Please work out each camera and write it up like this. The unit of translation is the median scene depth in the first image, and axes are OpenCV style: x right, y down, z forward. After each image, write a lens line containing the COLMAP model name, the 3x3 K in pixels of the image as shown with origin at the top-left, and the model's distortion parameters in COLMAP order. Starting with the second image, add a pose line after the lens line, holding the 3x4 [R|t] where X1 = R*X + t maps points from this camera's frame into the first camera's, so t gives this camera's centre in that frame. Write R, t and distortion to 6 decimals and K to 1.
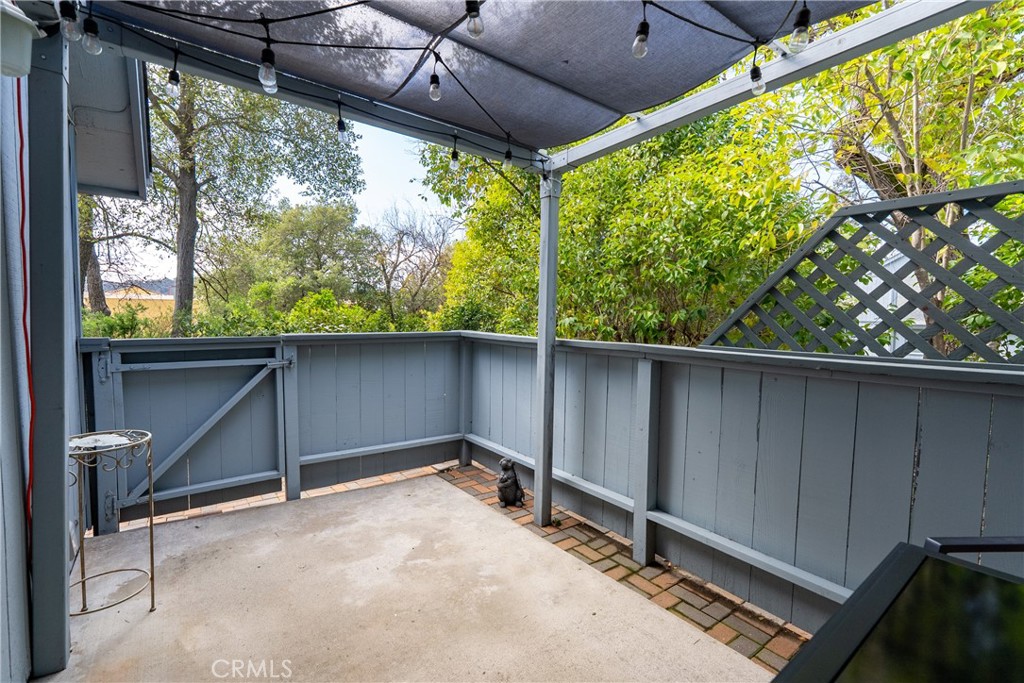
lens RADIAL K [[461.7, 0, 510.7], [0, 461.7, 337.3], [0, 0, 1]] dist [0.000752, 0.000373]
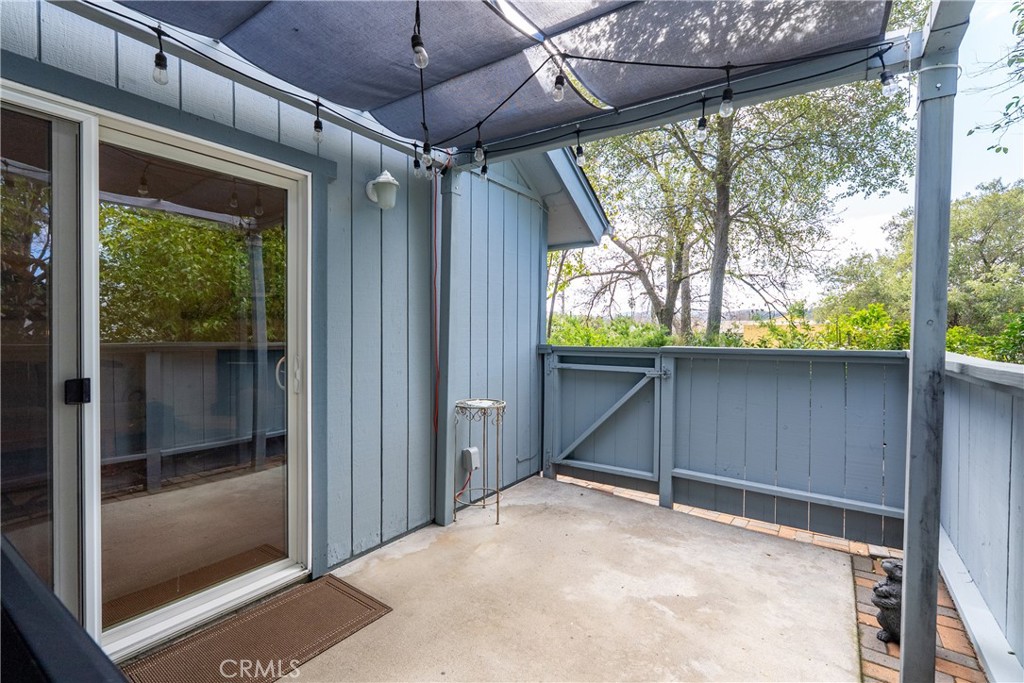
lens RADIAL K [[461.7, 0, 510.7], [0, 461.7, 337.3], [0, 0, 1]] dist [0.000752, 0.000373]
pose [[0.322726, -0.001172, -0.946492, 0.420907], [-0.050978, 0.998526, -0.018618, 0.010862], [0.945119, 0.054258, 0.322191, 0.345314]]
